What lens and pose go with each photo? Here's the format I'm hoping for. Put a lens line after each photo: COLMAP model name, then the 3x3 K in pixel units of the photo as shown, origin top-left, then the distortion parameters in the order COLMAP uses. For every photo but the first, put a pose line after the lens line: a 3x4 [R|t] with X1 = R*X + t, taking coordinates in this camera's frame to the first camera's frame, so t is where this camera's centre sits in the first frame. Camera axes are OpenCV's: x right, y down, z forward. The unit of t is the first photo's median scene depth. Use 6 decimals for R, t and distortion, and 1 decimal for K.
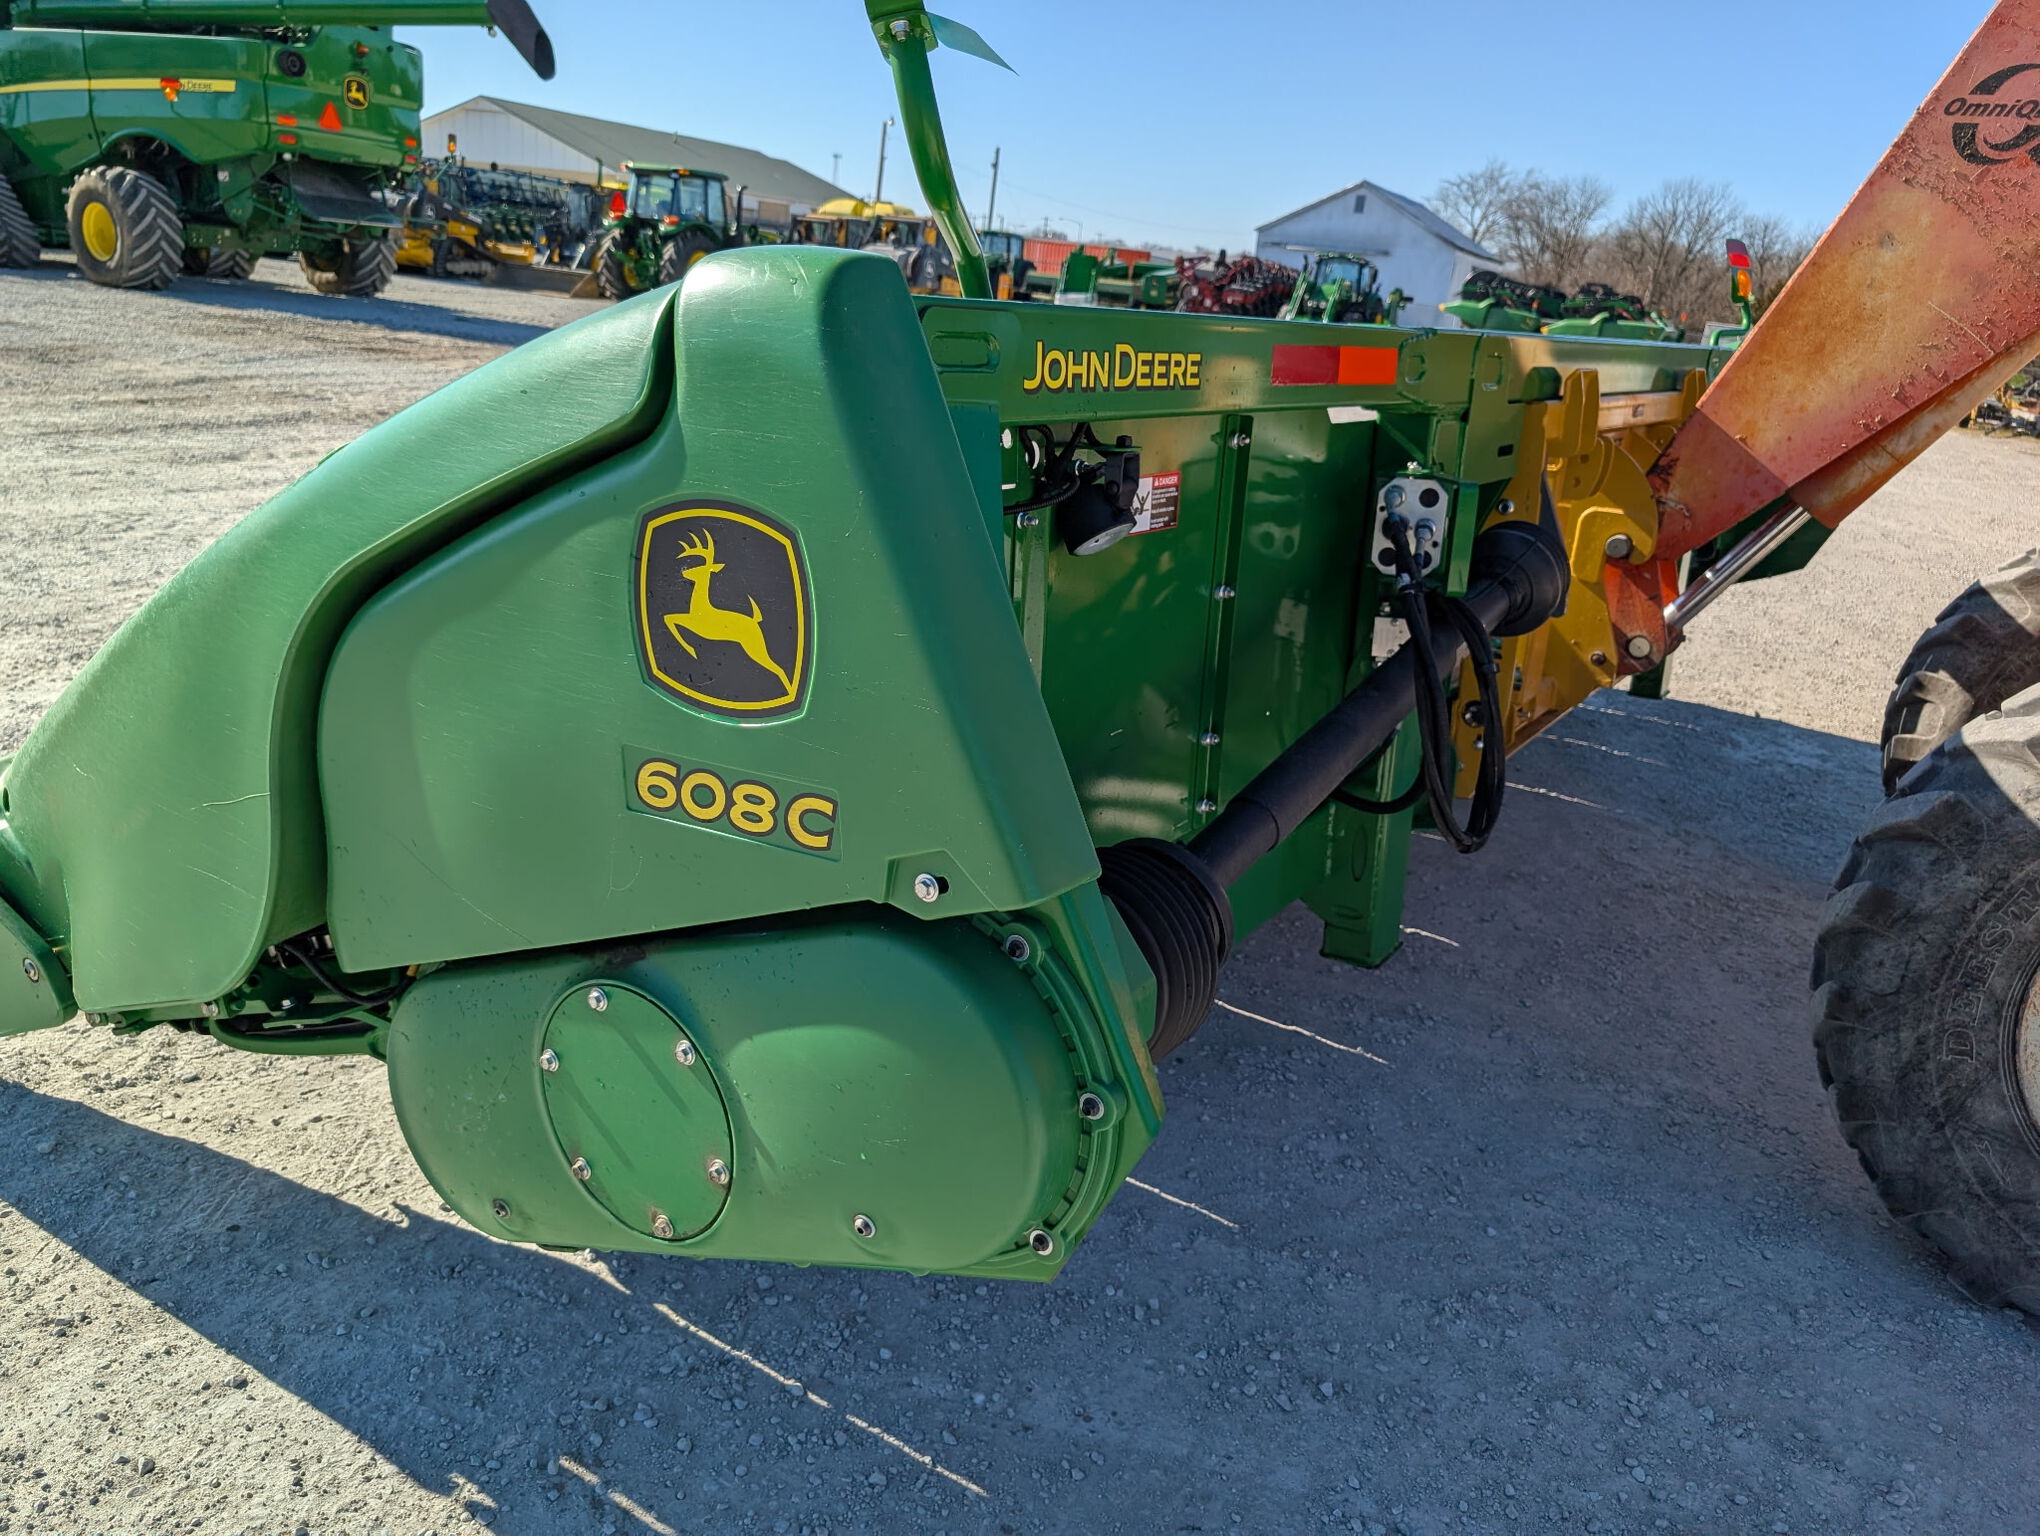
lens RADIAL K [[1484.2, 0, 1029.1], [0, 1484.2, 773.8], [0, 0, 1]] dist [0.004555, -0.001866]
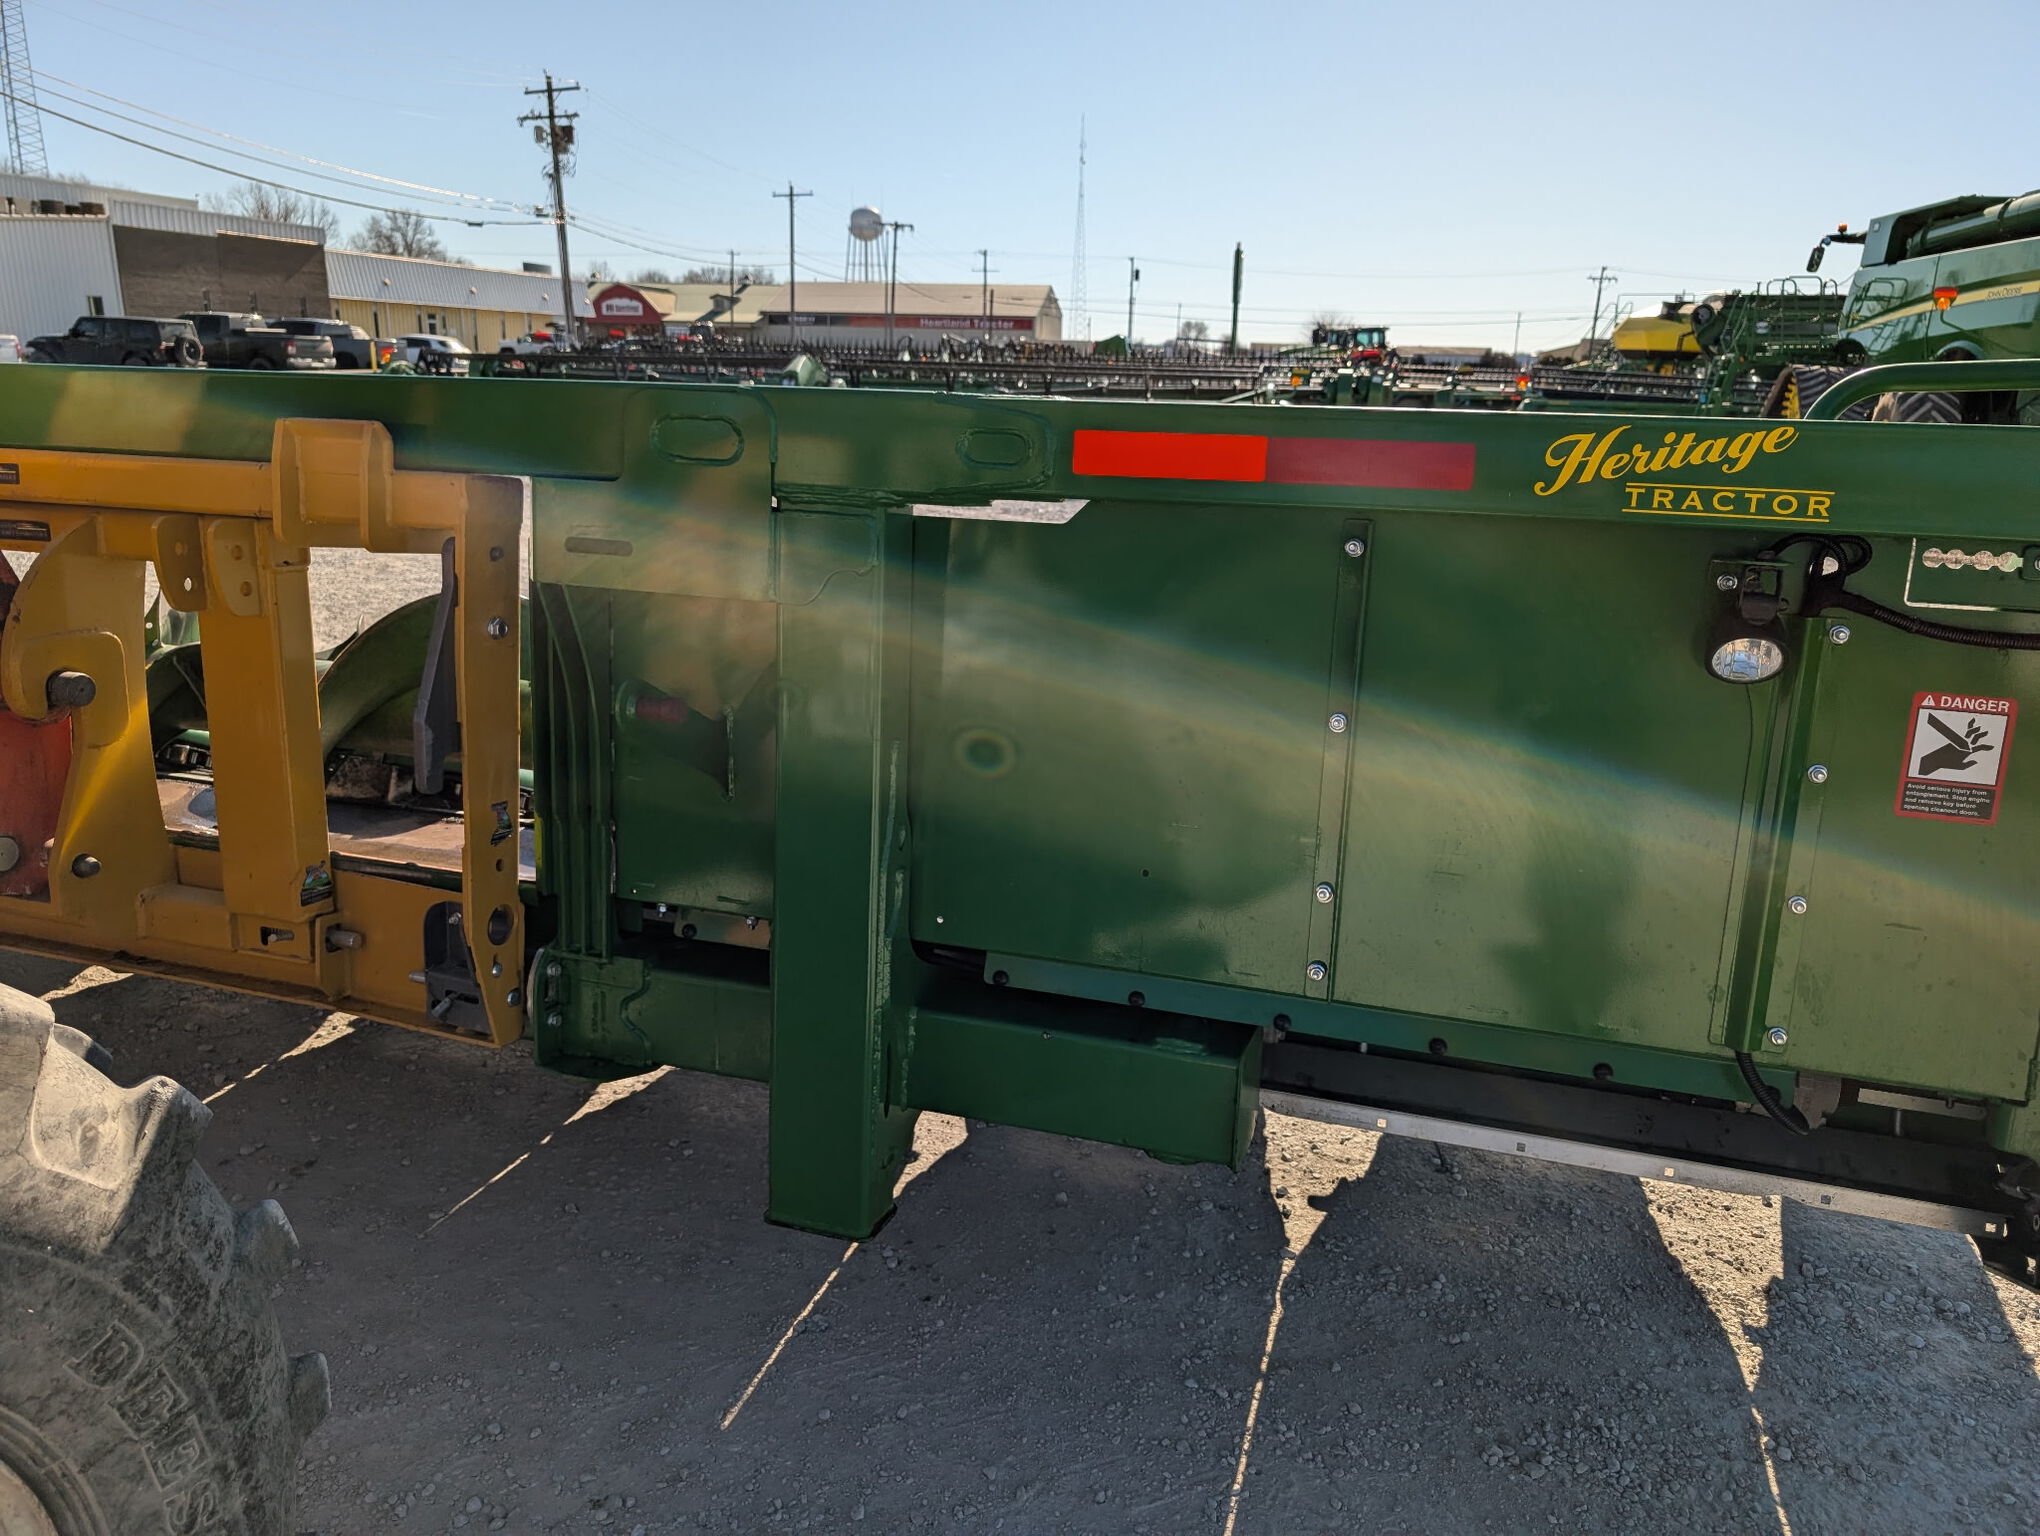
lens RADIAL K [[1491.3, 0, 1044.2], [0, 1491.3, 776.4], [0, 0, 1]] dist [0.004762, 0.001003]
pose [[0.259301, 0.166613, -0.951316, 0.191903], [-0.310513, 0.947092, 0.081237, -0.052889], [0.914519, 0.274331, 0.297317, 0.211929]]
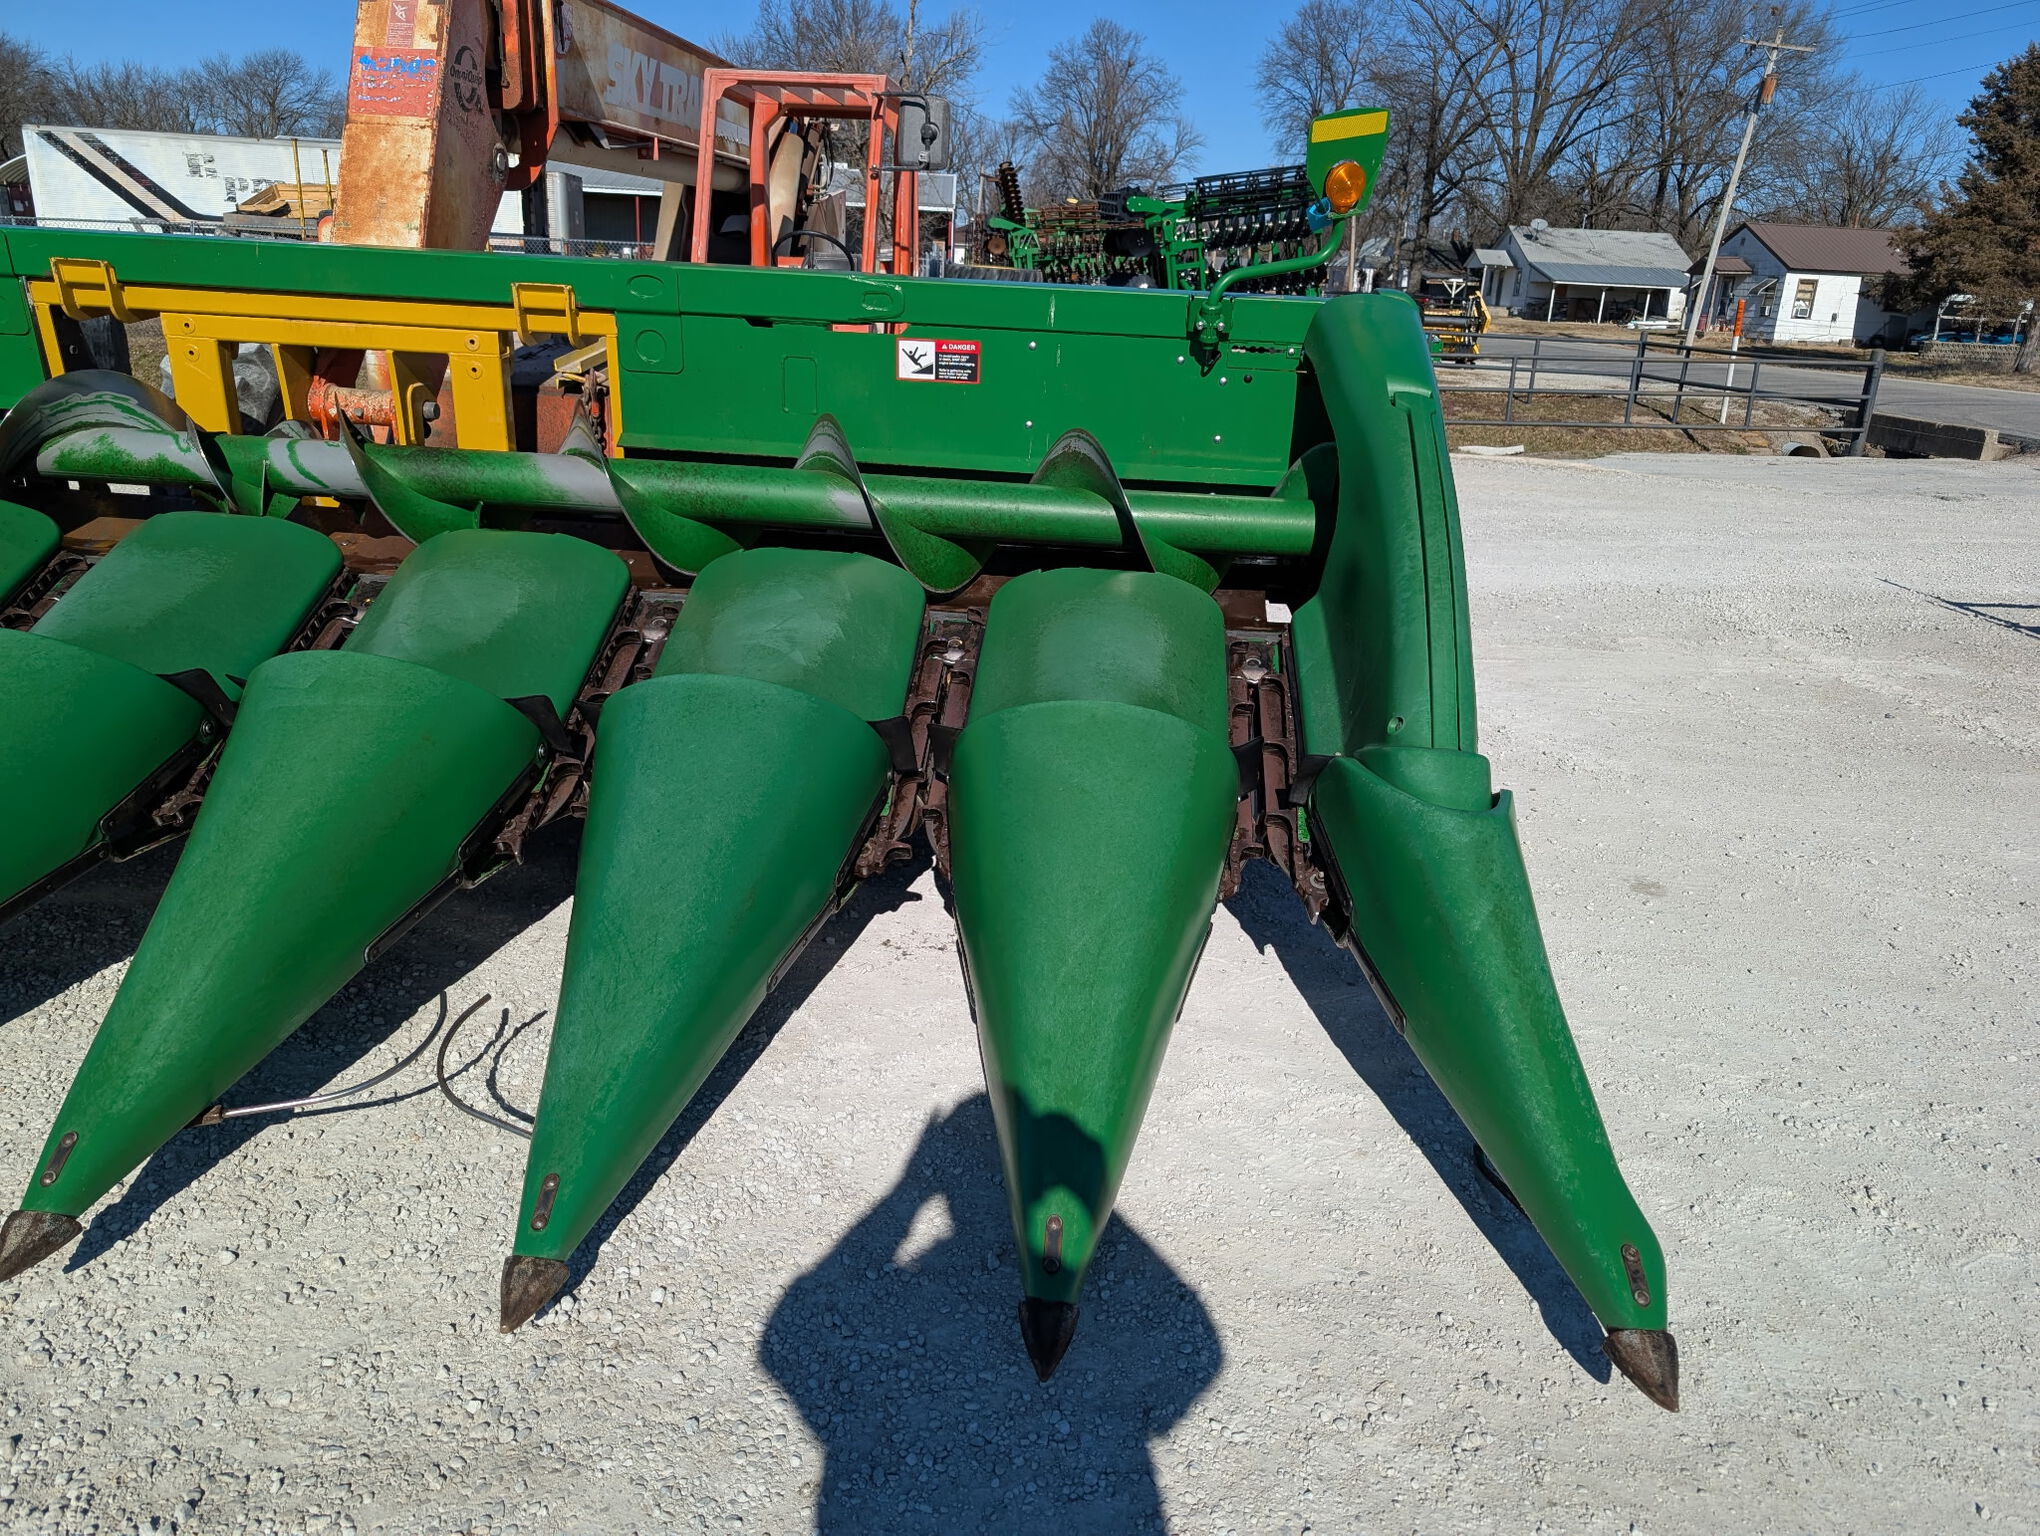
lens RADIAL K [[1451.6, 0, 1019.7], [0, 1451.6, 767.2], [0, 0, 1]] dist [0.012683, -0.004240]
pose [[-0.474374, -0.394071, 0.787196, -0.154601], [0.192229, 0.826264, 0.529468, -0.075981], [-0.859080, 0.402487, -0.316206, 0.177737]]
